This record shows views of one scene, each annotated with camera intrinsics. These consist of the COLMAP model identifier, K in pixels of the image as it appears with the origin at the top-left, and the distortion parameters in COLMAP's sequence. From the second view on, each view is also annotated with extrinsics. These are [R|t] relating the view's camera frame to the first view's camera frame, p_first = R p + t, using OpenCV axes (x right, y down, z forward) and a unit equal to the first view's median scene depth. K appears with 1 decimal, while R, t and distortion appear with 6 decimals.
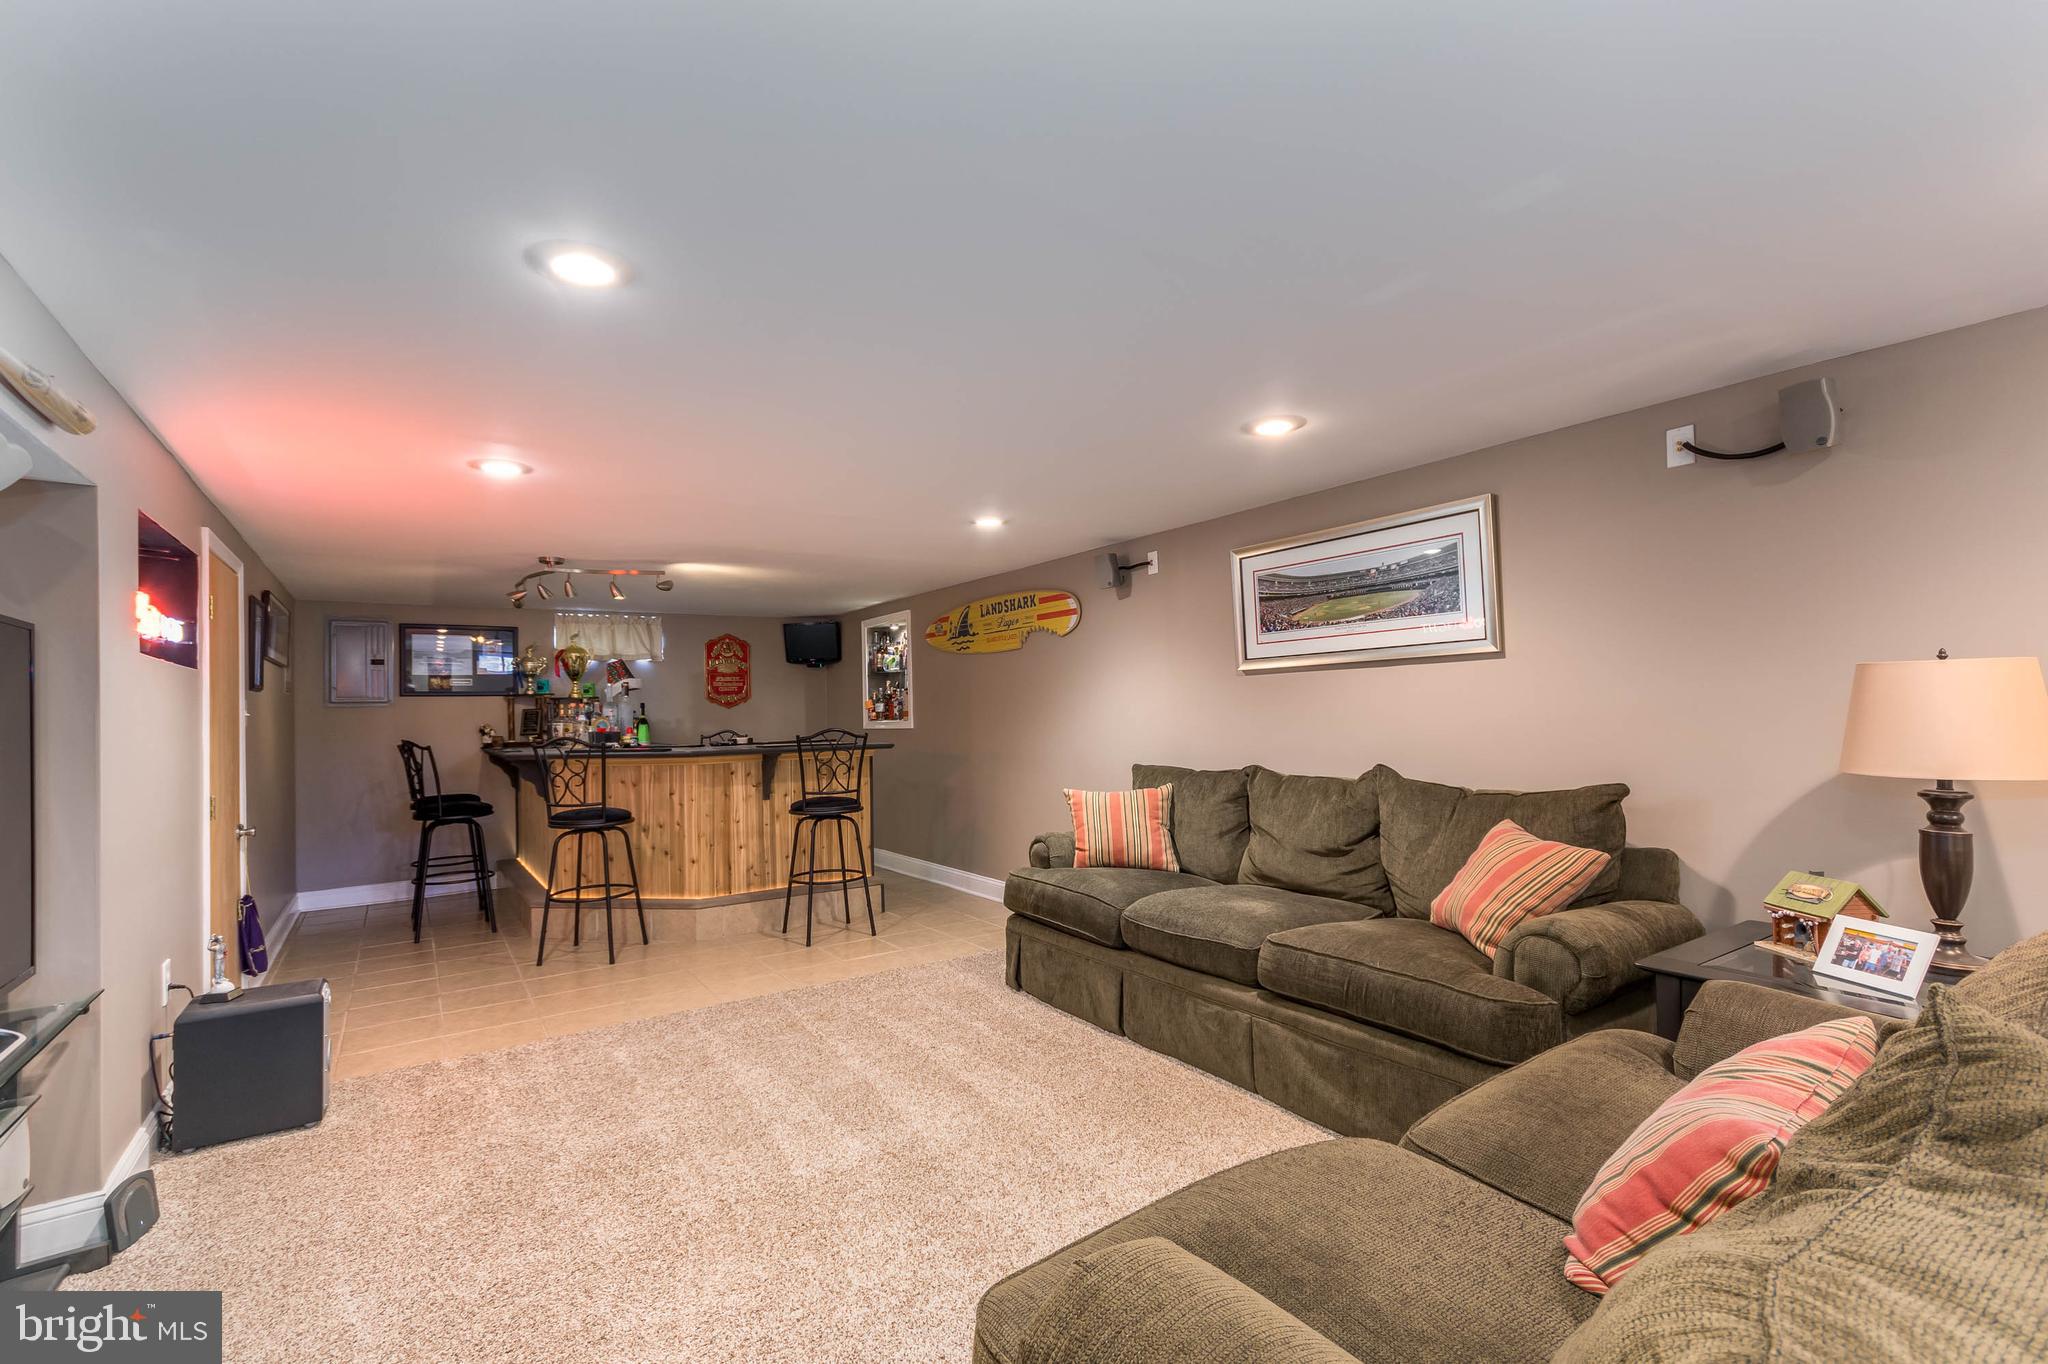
lens RADIAL K [[911.3, 0, 1020.0], [0, 911.3, 694.6], [0, 0, 1]] dist [0.003649, 0.000702]
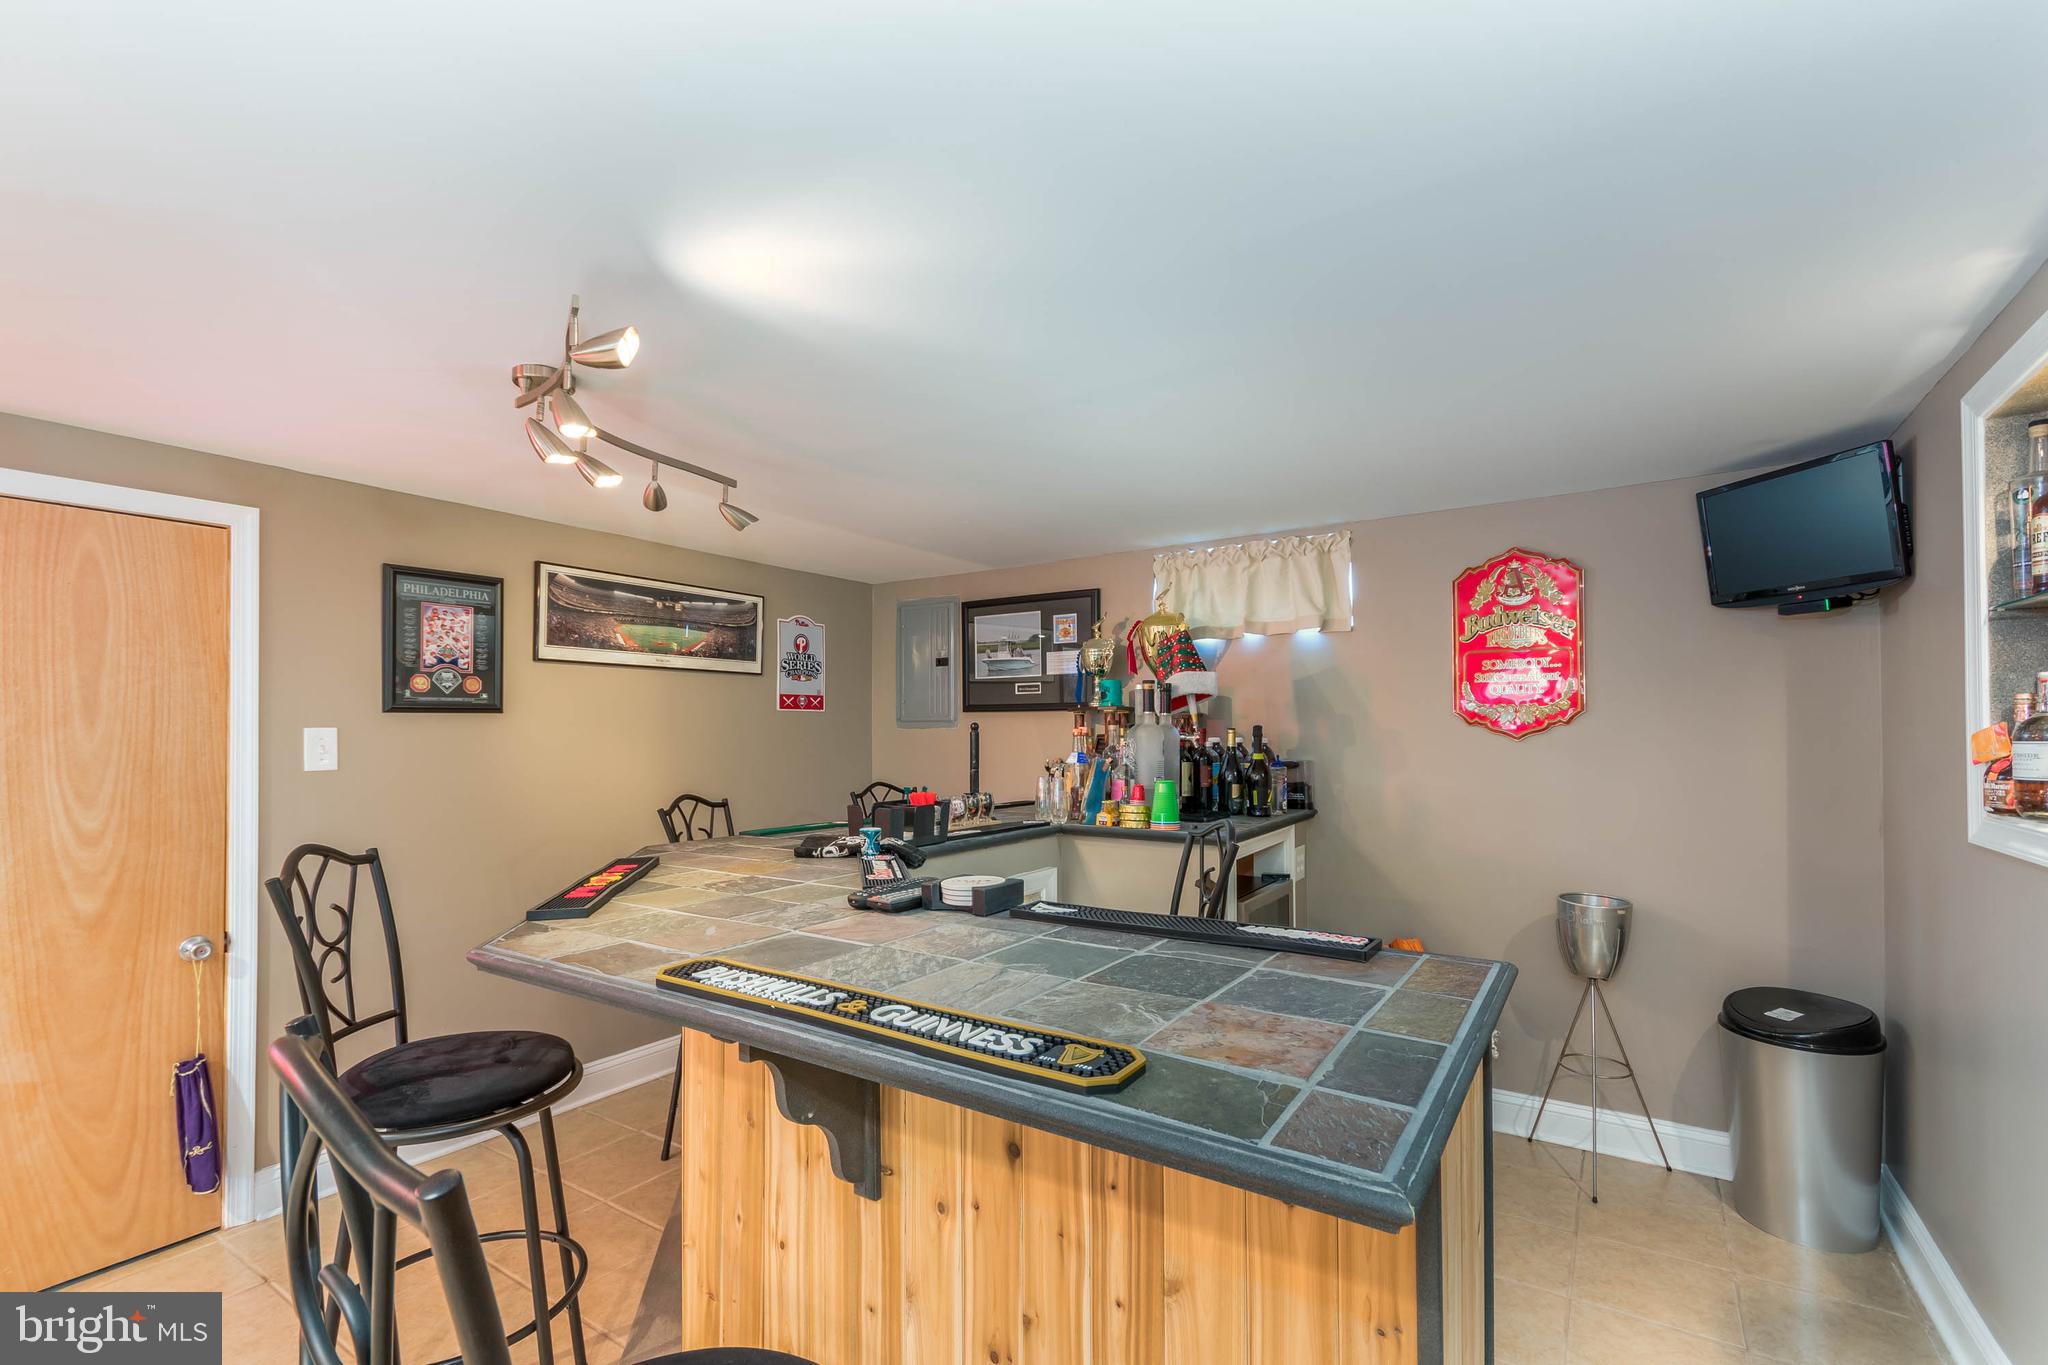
lens RADIAL K [[911.3, 0, 1019.3], [0, 911.3, 720.7], [0, 0, 1]] dist [0.003649, 0.000702]
pose [[0.388567, 0.009345, -0.921373, -0.046575], [0.012111, 0.999810, 0.015248, -0.001327], [0.921341, -0.017084, 0.388380, 0.694867]]
